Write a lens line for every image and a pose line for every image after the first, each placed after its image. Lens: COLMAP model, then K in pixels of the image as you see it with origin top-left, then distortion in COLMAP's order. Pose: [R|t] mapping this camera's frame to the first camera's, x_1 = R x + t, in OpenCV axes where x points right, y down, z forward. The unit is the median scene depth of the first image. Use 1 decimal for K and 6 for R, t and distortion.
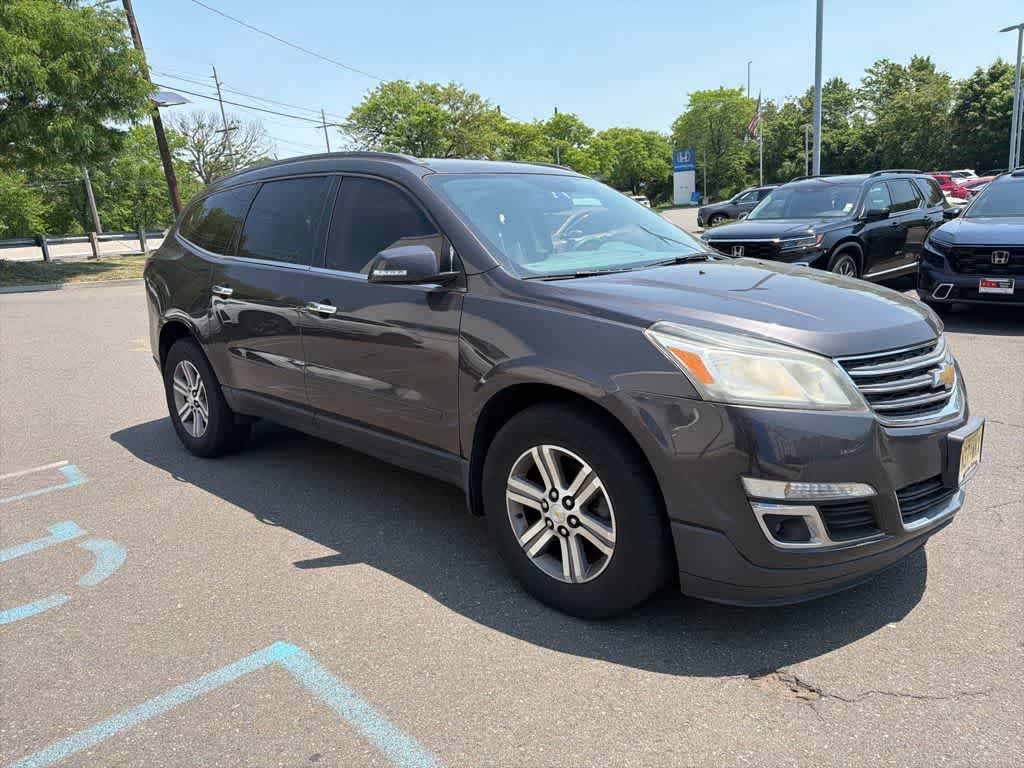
lens RADIAL K [[715.7, 0, 503.4], [0, 715.7, 384.7], [0, 0, 1]] dist [0.013808, -0.021798]
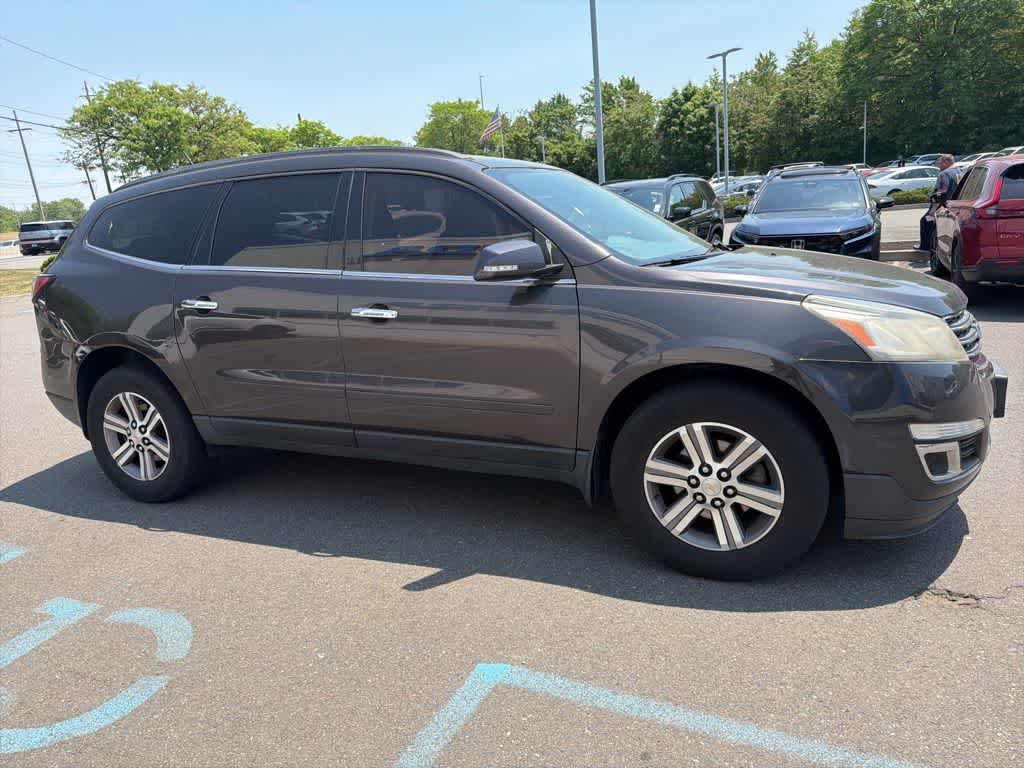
lens RADIAL K [[715.7, 0, 502.3], [0, 715.7, 384.7], [0, 0, 1]] dist [0.013808, -0.021798]
pose [[0.941924, -0.095999, 0.321813, -0.425788], [0.099598, 0.995014, 0.005303, -0.003792], [-0.320718, 0.027057, 0.946788, 0.076934]]
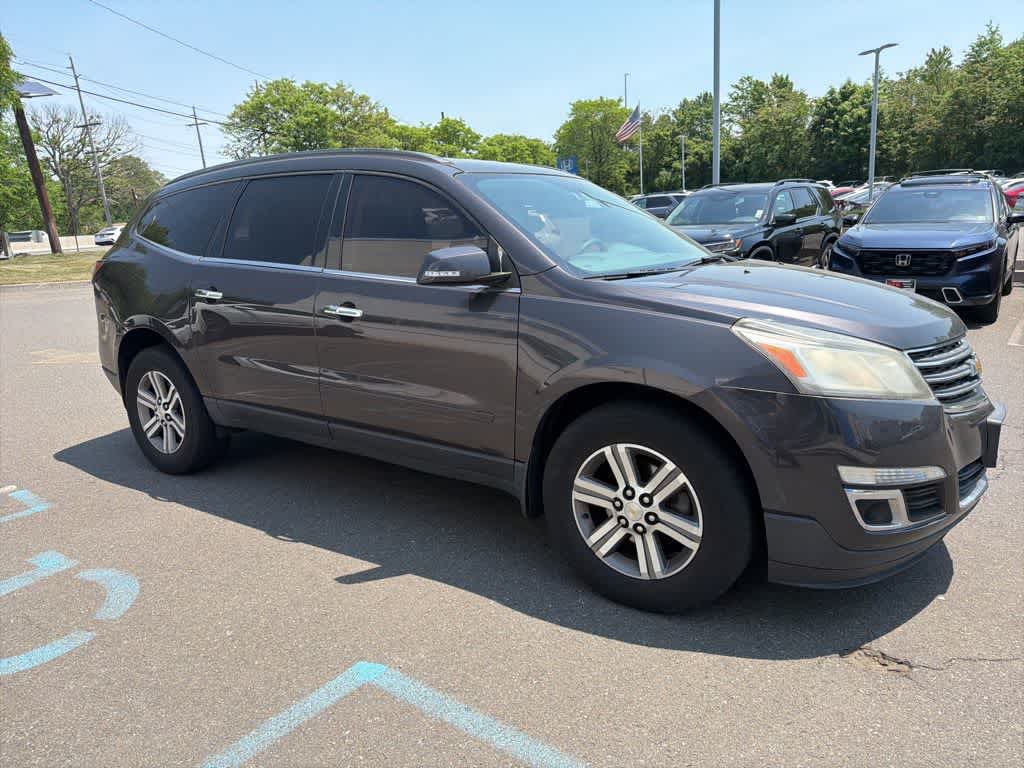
lens RADIAL K [[715.7, 0, 502.6], [0, 715.7, 388.5], [0, 0, 1]] dist [0.013808, -0.021798]
pose [[0.987895, -0.027786, 0.152614, -0.202518], [0.027975, 0.999608, 0.000904, 0.001046], [-0.152579, 0.003376, 0.988286, 0.024568]]
